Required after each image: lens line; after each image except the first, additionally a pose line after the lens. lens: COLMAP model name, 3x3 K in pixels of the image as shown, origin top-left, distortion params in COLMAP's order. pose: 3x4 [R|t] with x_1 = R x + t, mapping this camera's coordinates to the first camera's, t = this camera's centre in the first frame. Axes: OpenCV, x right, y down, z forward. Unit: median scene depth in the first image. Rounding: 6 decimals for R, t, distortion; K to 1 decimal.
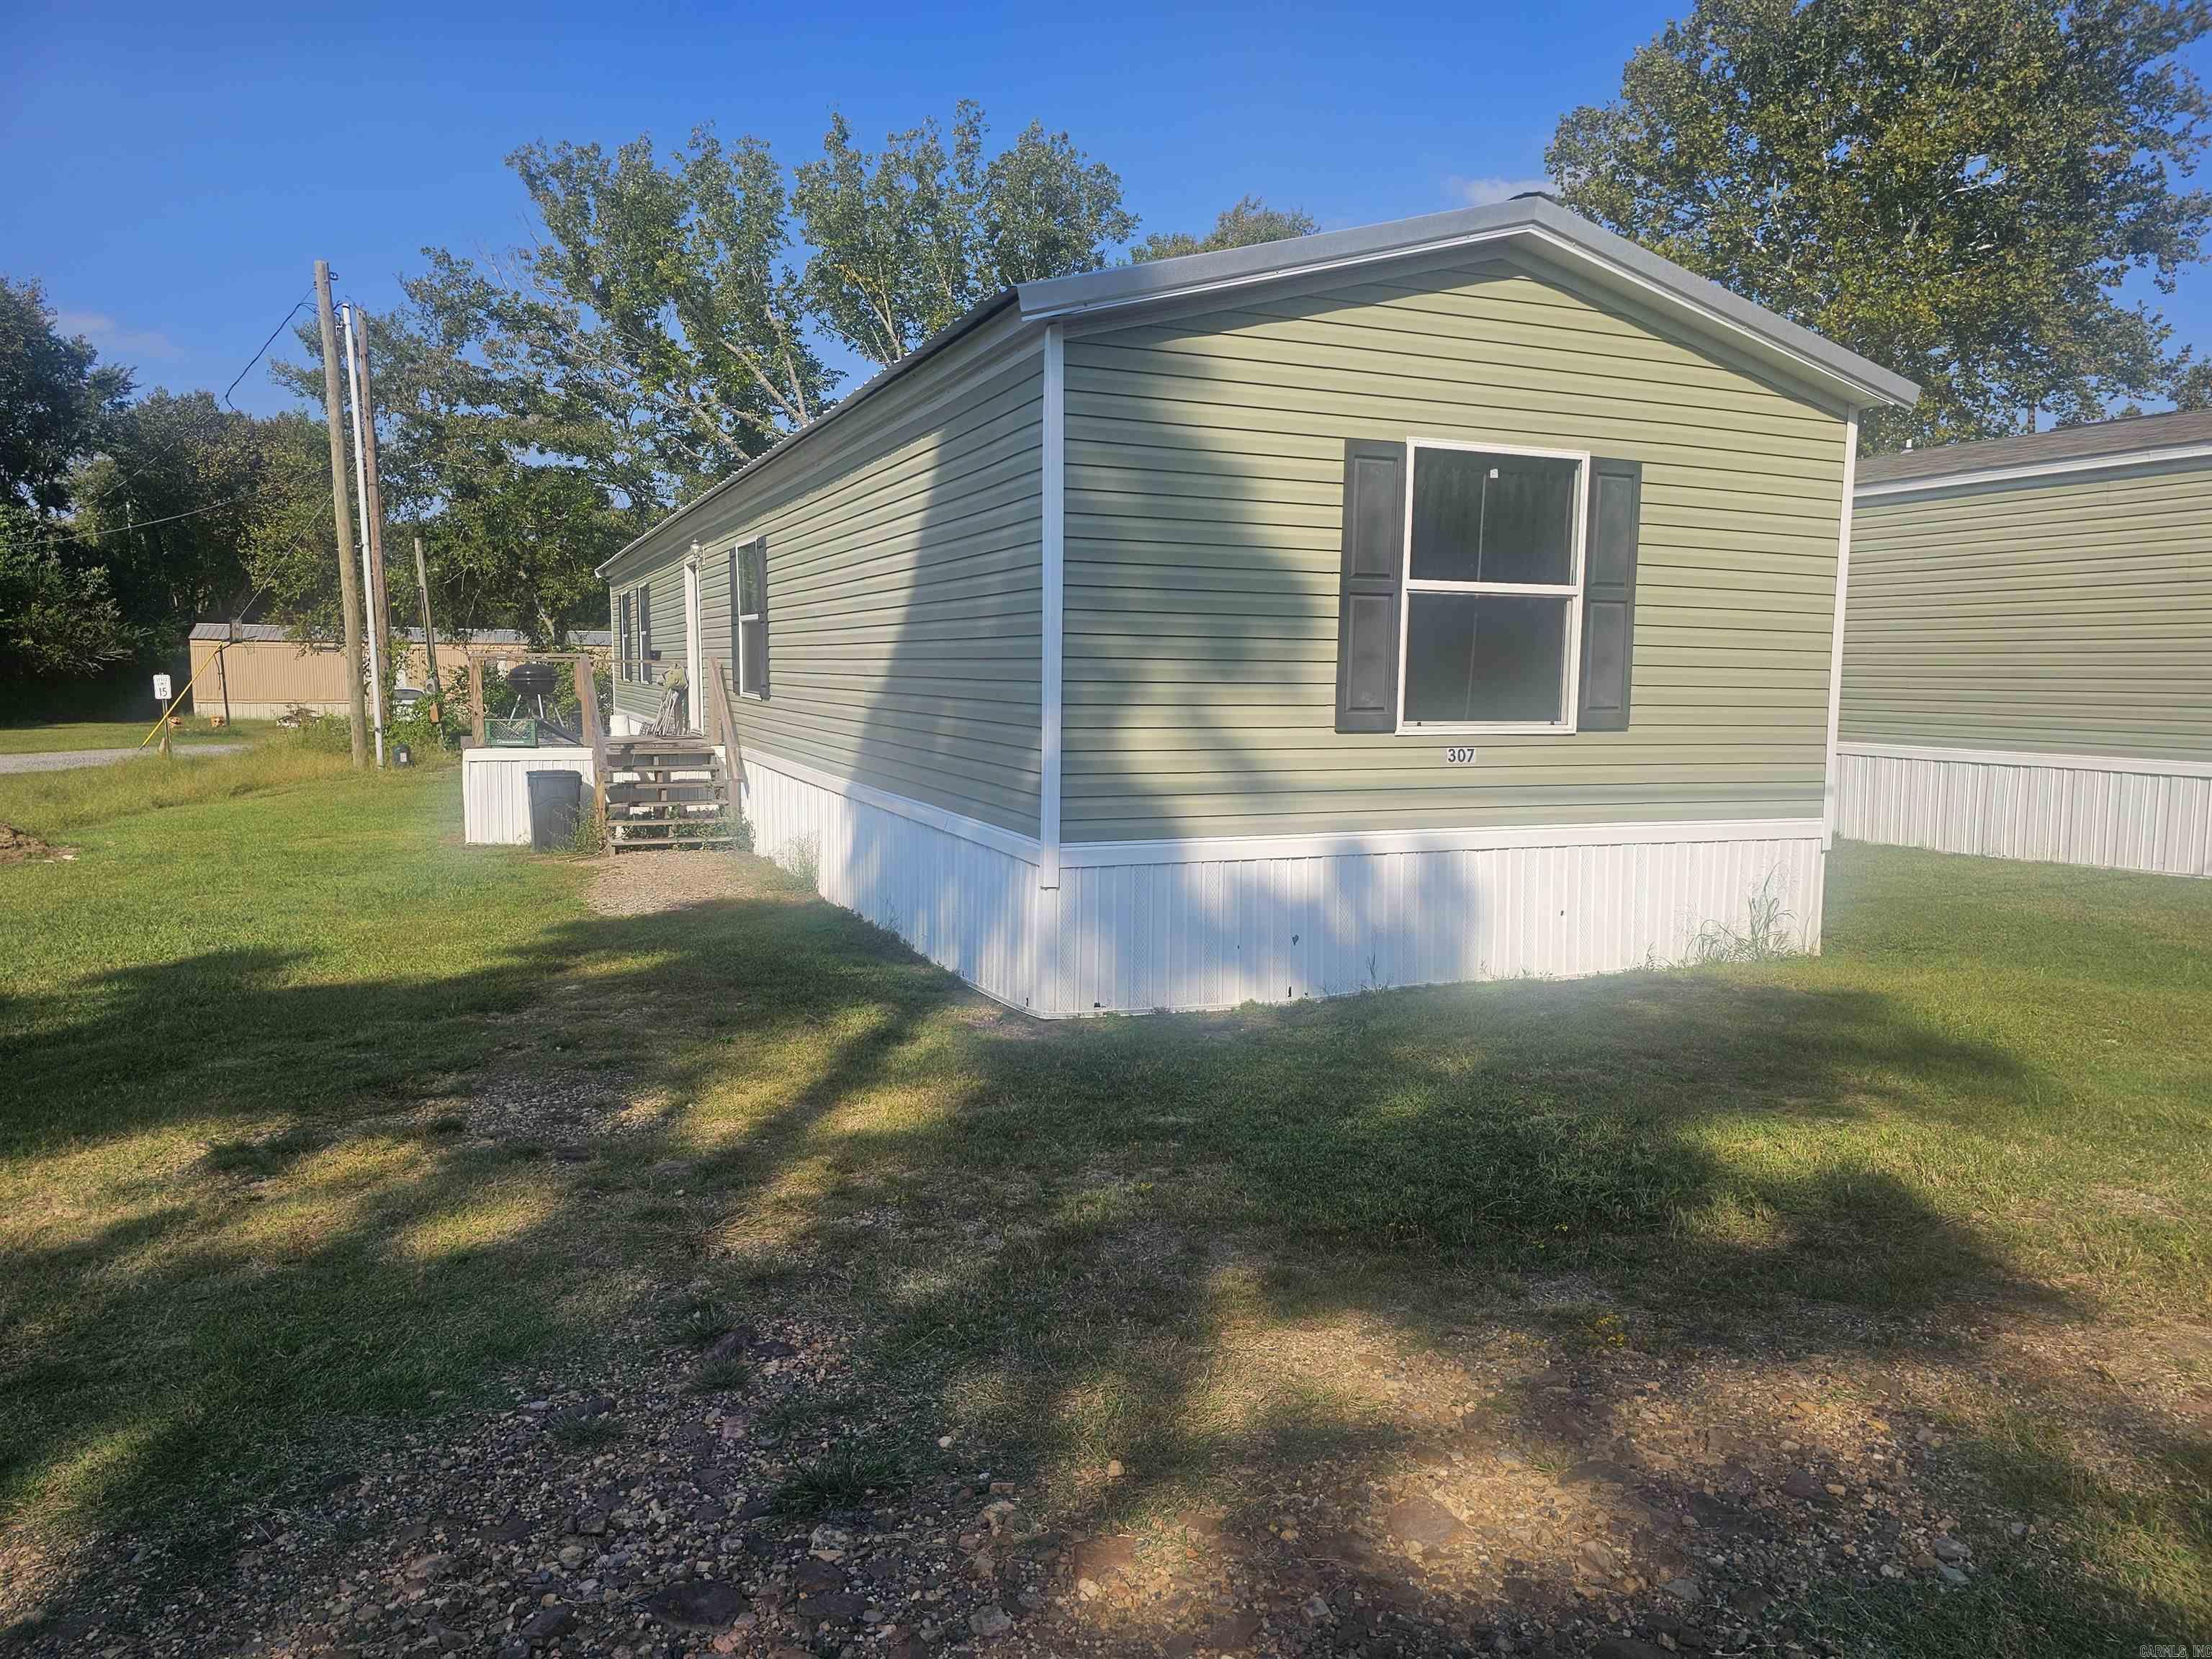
lens RADIAL K [[1284.1, 0, 1097.9], [0, 1284.1, 838.1], [0, 0, 1]] dist [-0.075888, -0.000434]
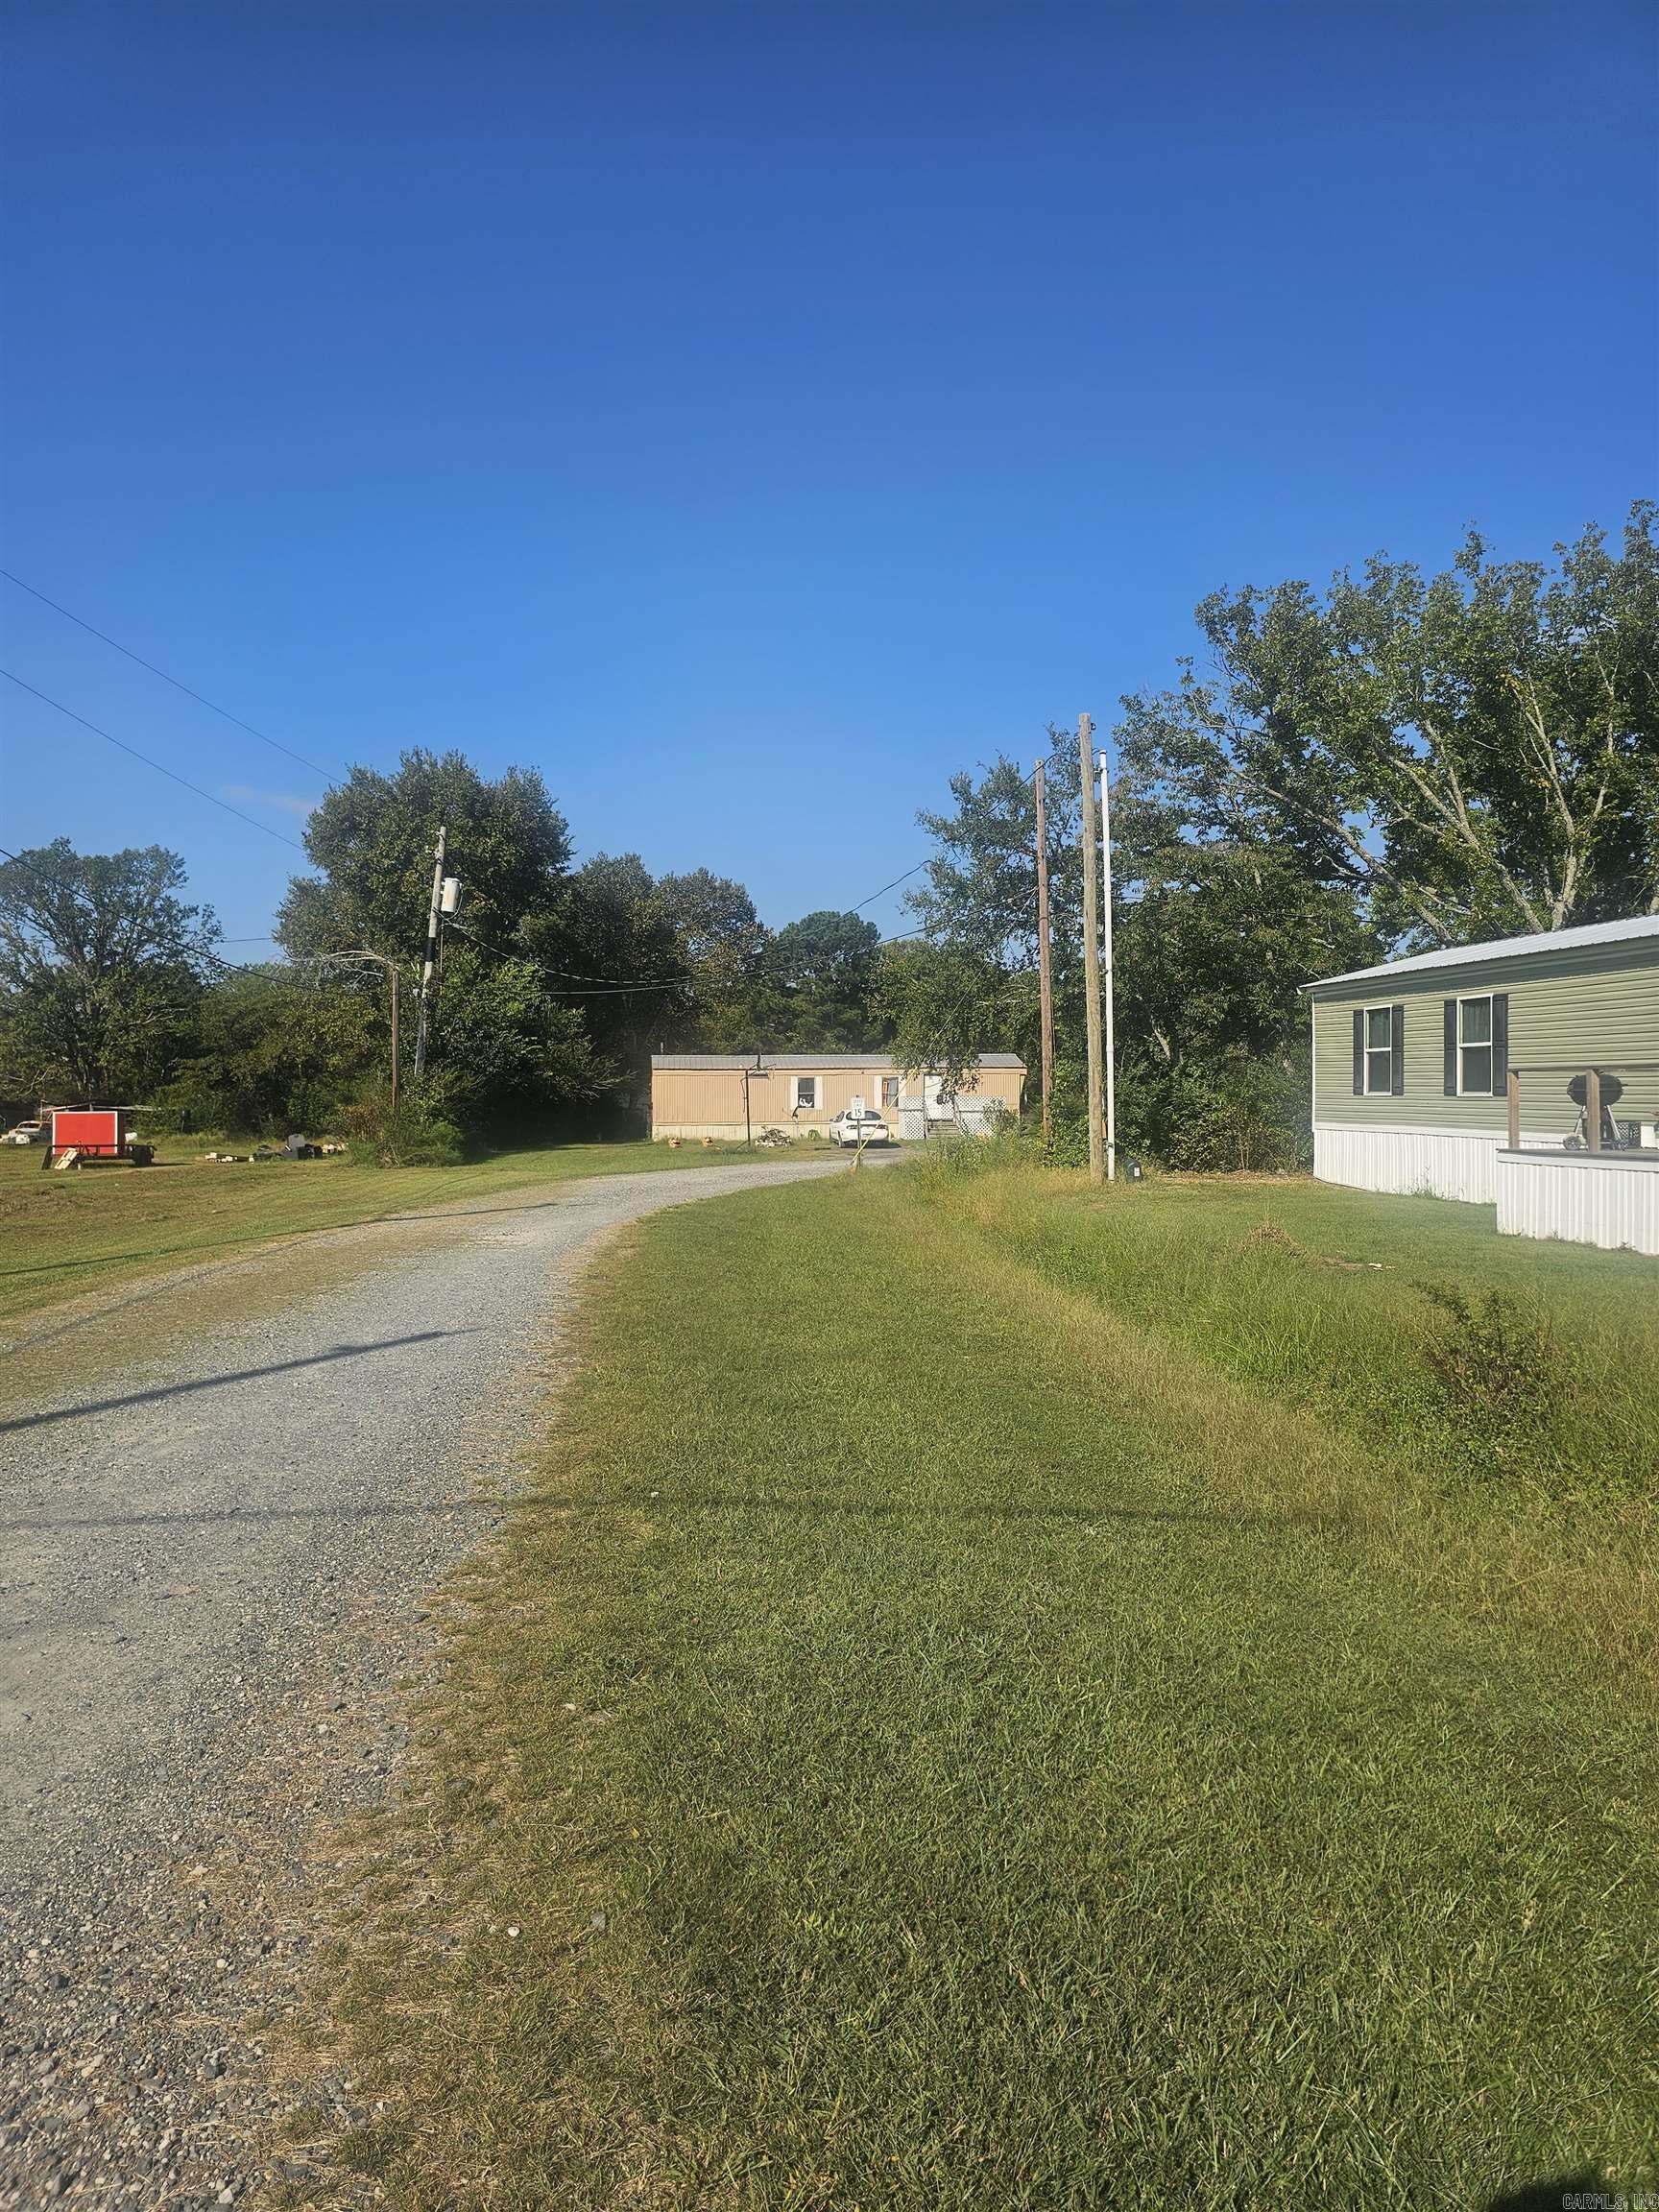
lens RADIAL K [[1284.1, 0, 829.5], [0, 1284.1, 1106.0], [0, 0, 1]] dist [-0.075888, -0.000434]
pose [[0.939012, -0.030793, -0.342502, -0.213956], [-0.007727, 0.993842, -0.110535, -0.000189], [0.343796, 0.106440, 0.932992, -0.040439]]
